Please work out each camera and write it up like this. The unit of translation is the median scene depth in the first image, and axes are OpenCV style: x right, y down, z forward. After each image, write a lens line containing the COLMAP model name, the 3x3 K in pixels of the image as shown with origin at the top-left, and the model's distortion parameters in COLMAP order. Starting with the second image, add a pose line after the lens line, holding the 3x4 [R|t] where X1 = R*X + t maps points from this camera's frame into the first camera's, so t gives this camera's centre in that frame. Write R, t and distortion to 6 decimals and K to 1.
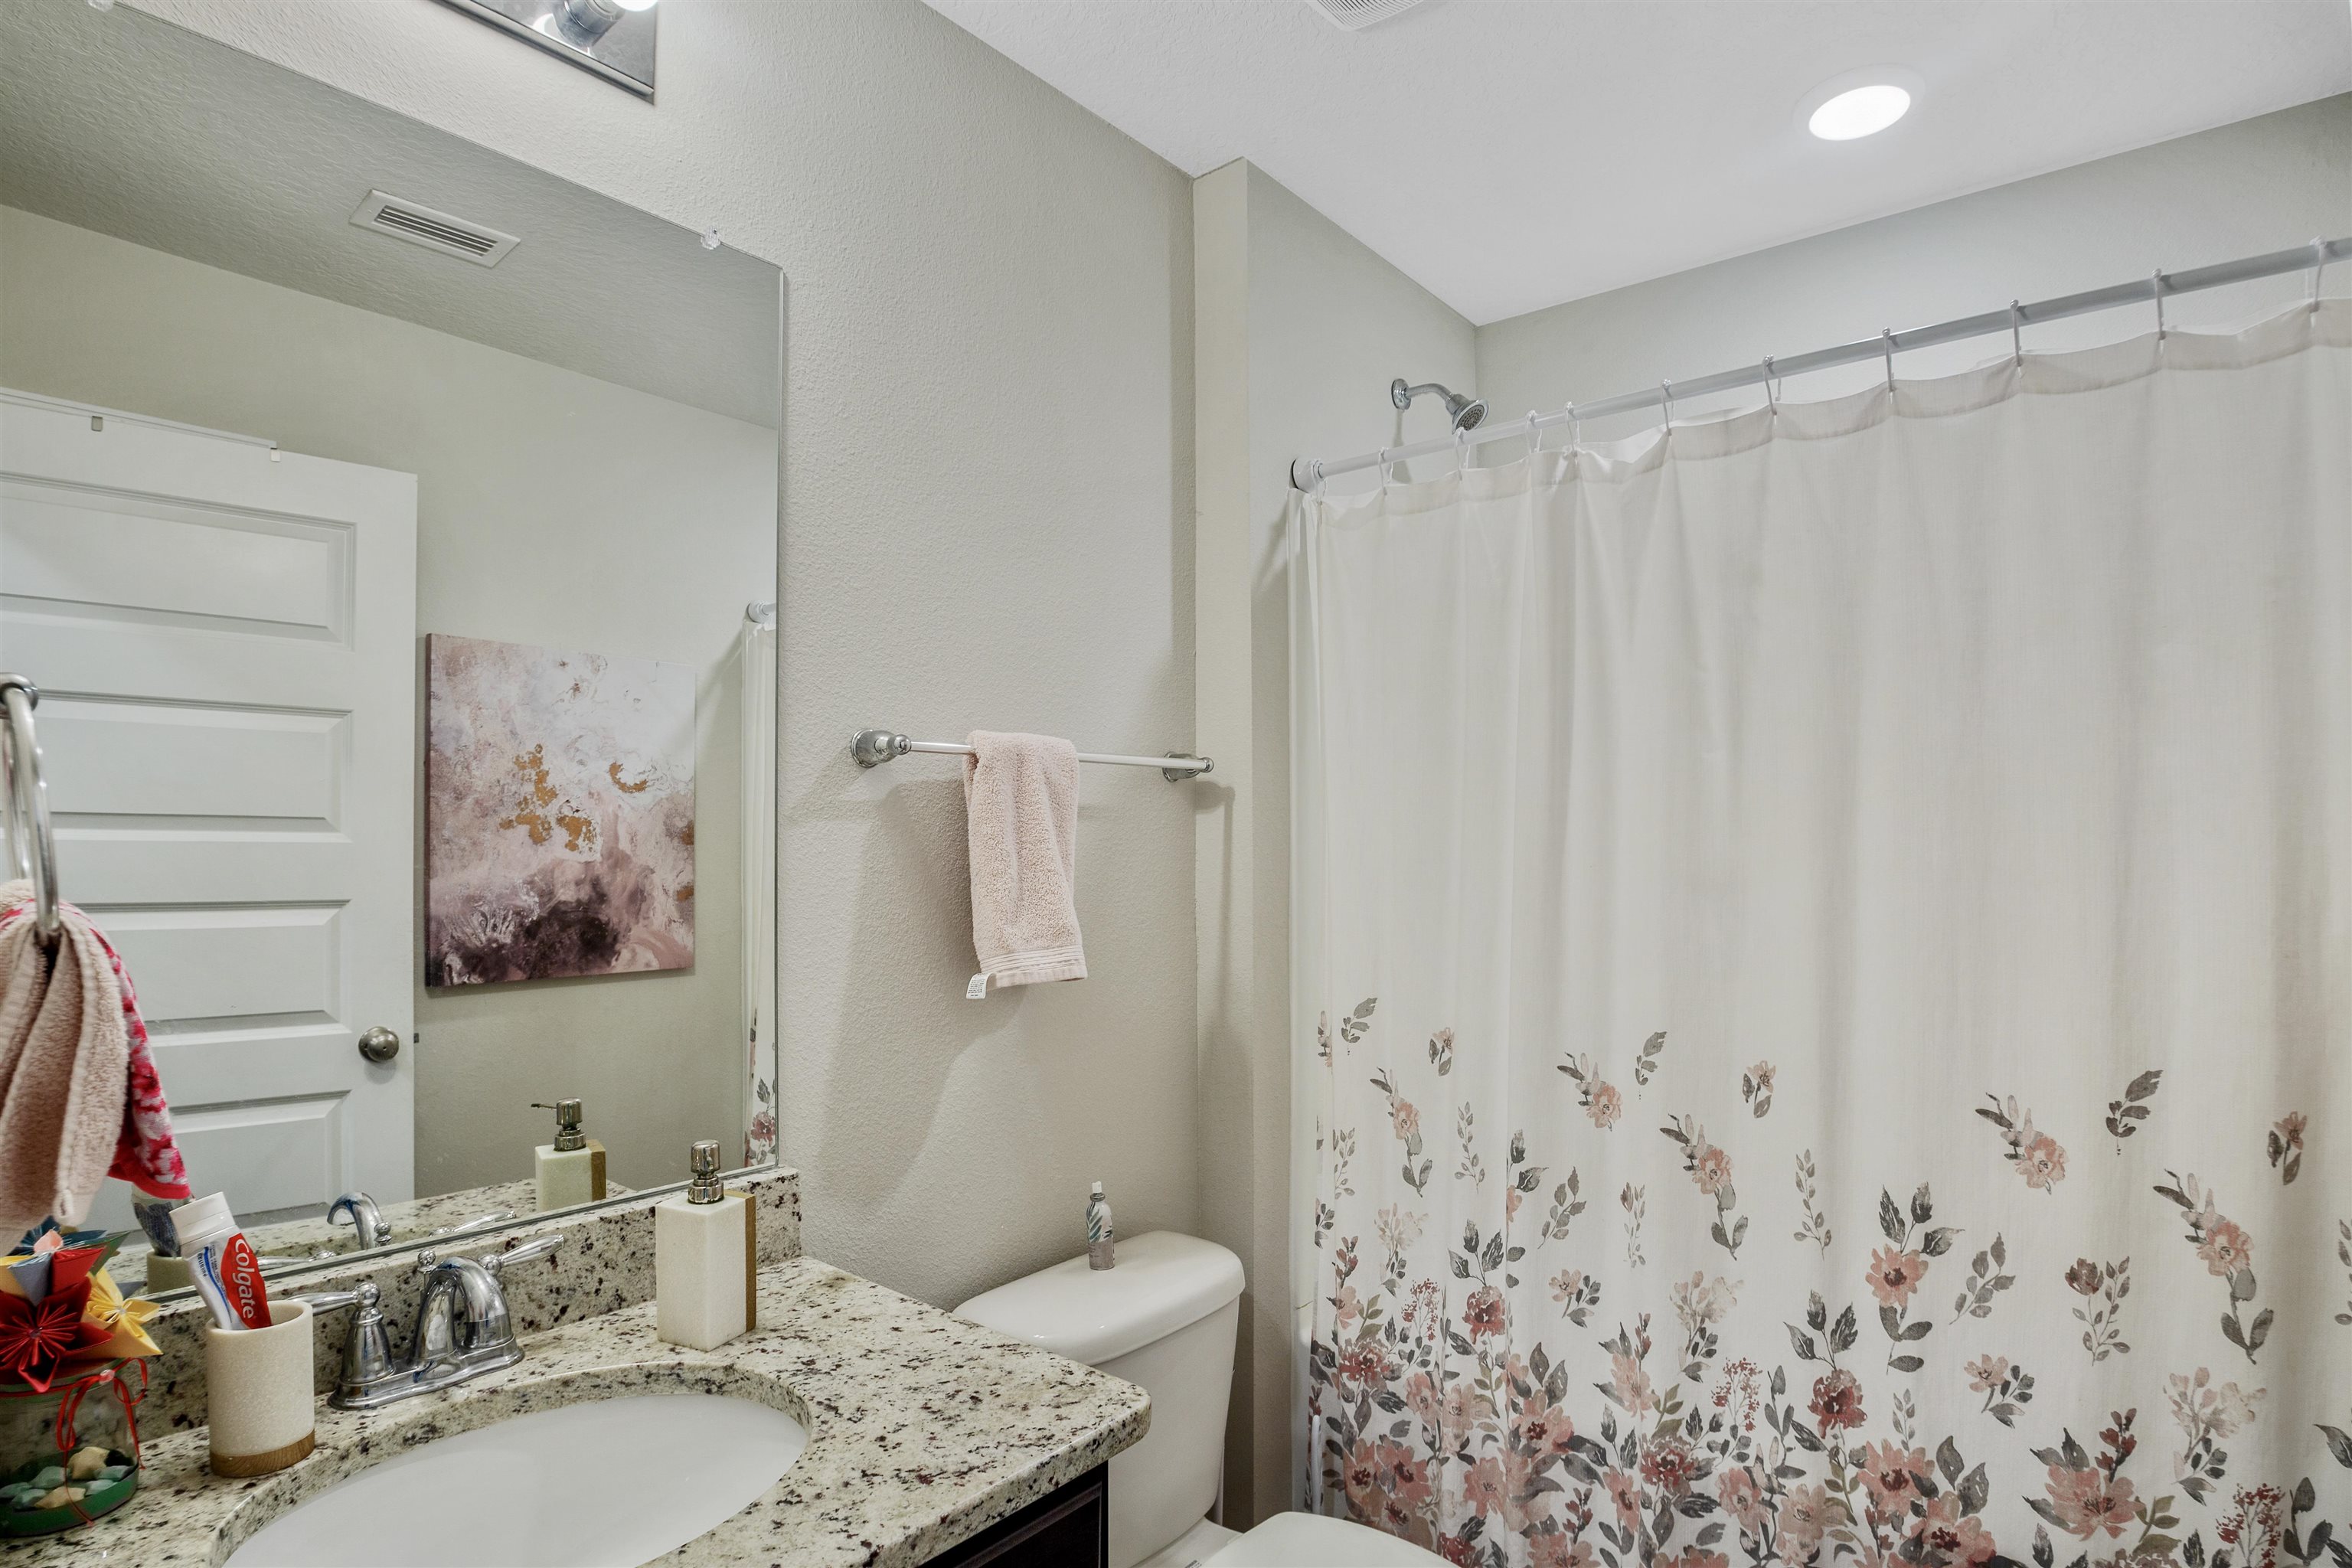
lens RADIAL K [[1187.2, 0, 1176.0], [0, 1187.2, 784.0], [0, 0, 1]] dist [-0.039226, -0.006406]
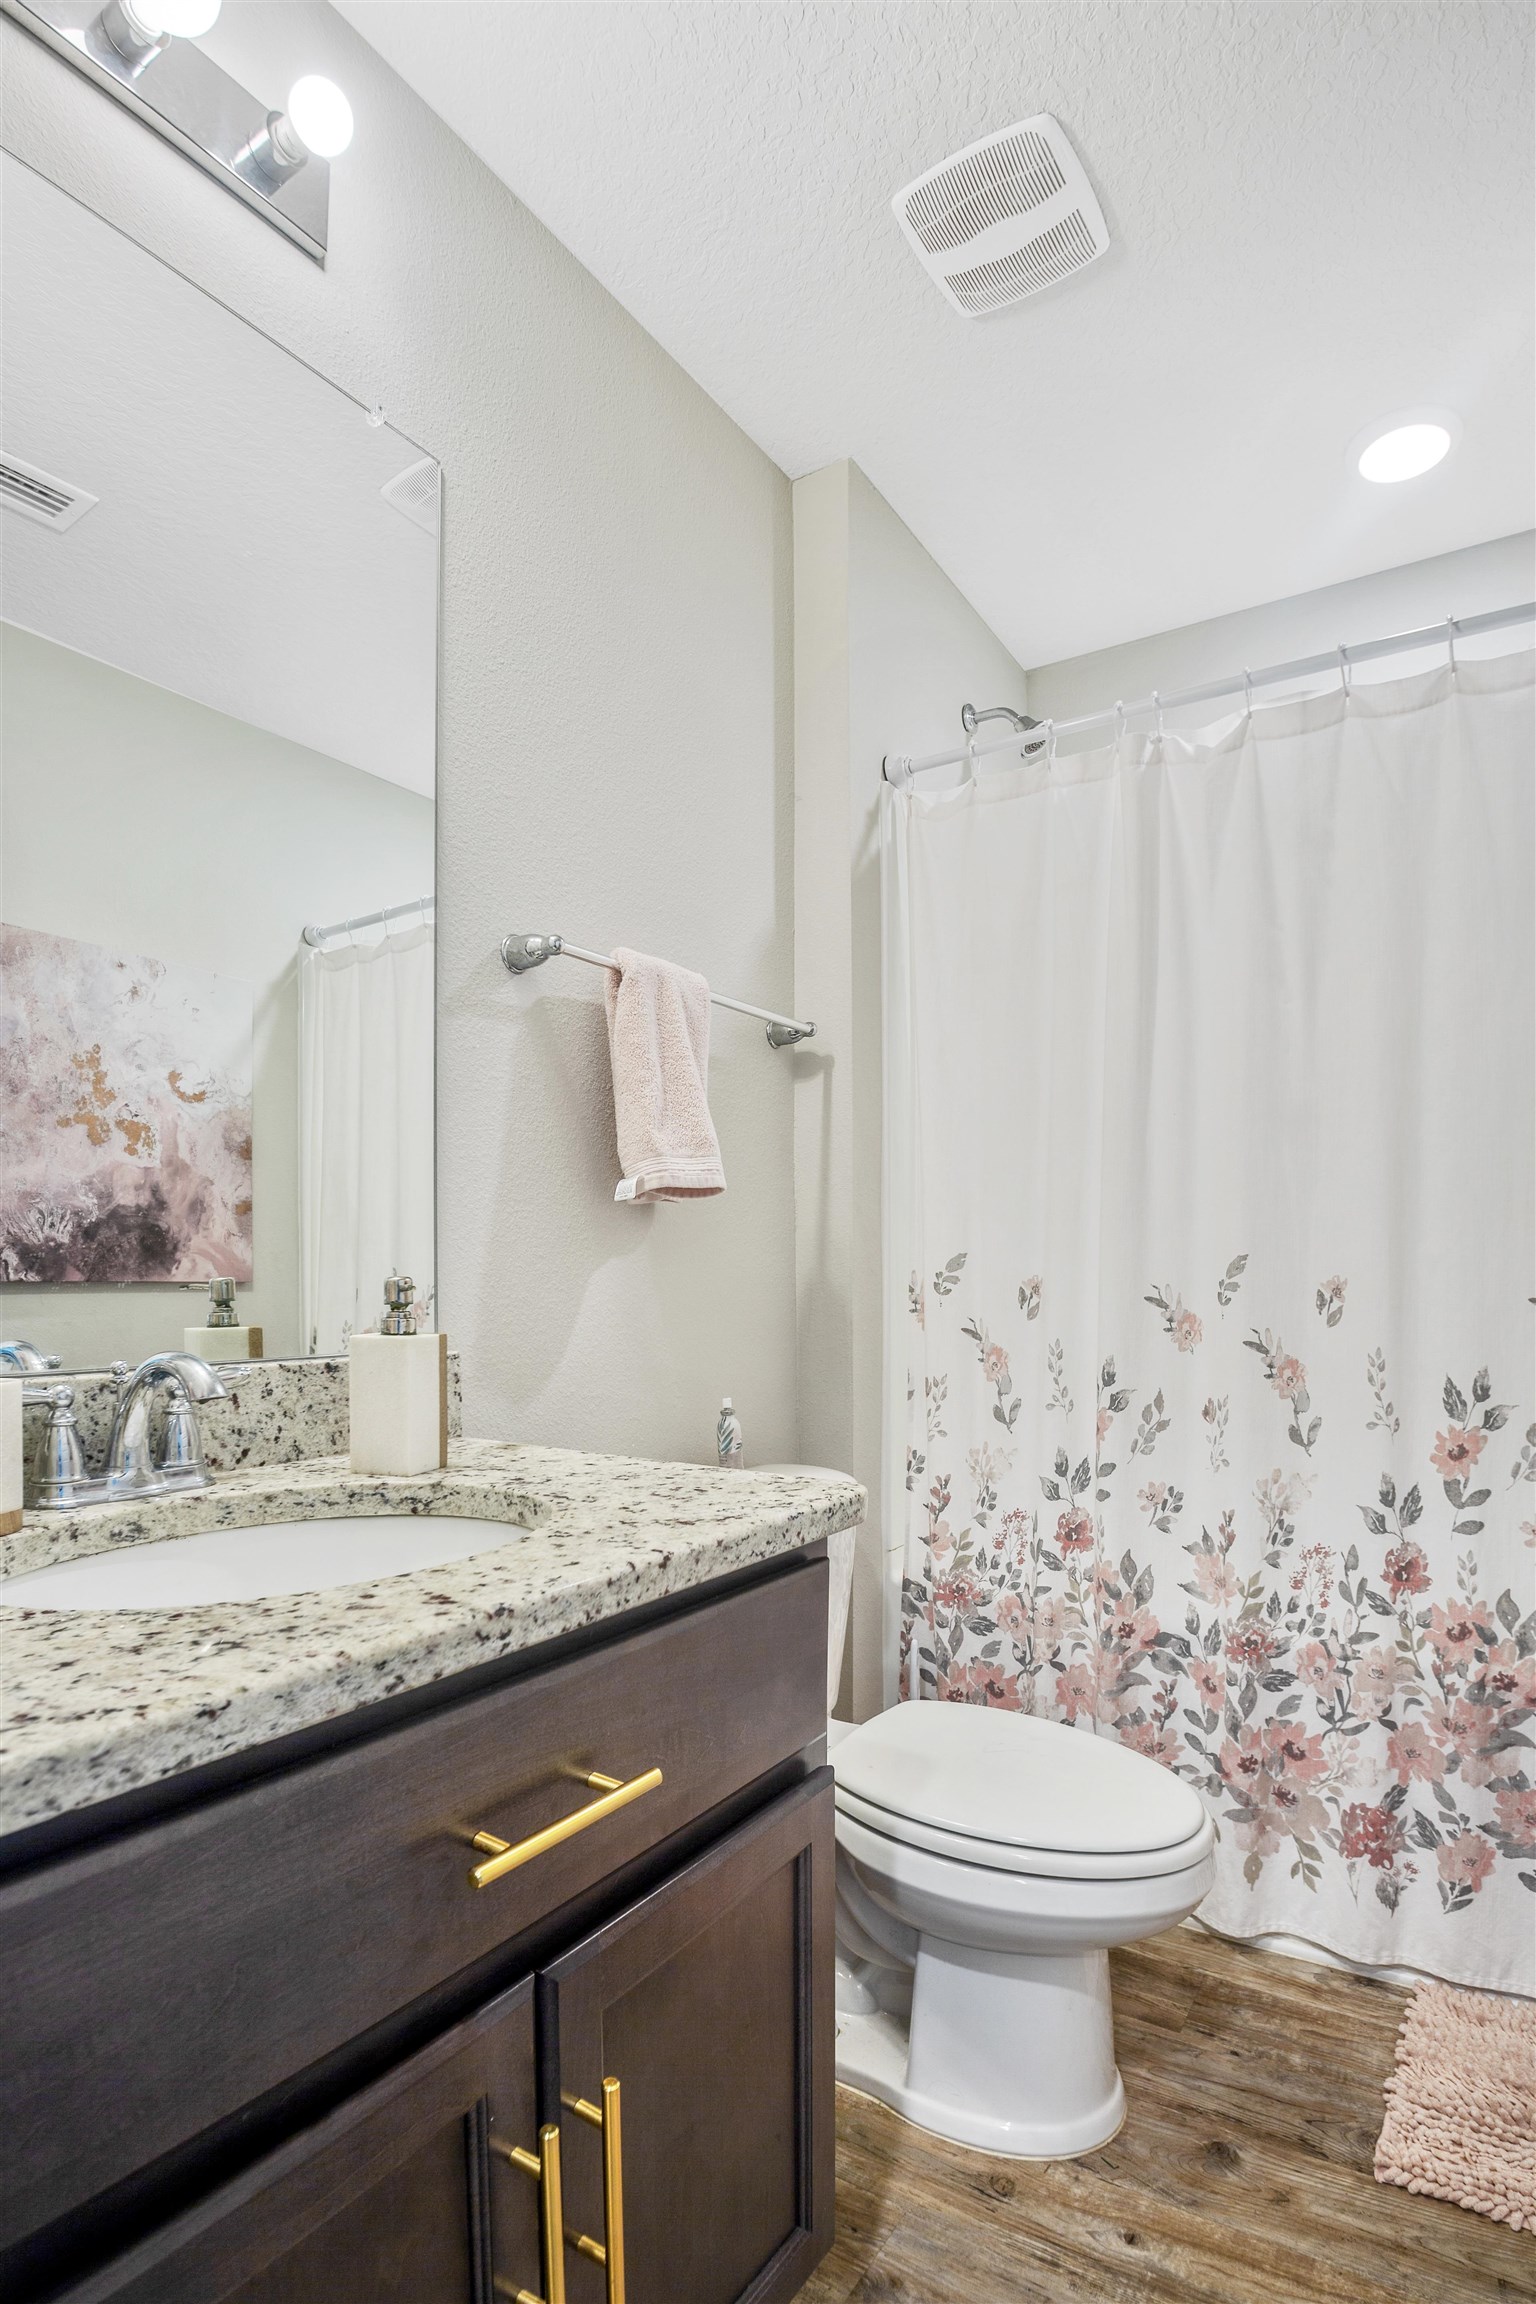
lens RADIAL K [[1127.3, 0, 772.2], [0, 1127.3, 1265.2], [0, 0, 1]] dist [-0.043157, 0.000311]
pose [[0.993007, 0.004703, 0.117959, -0.140048], [-0.007650, 0.999669, 0.024545, 0.189484], [-0.117805, -0.025275, 0.992715, 0.016725]]
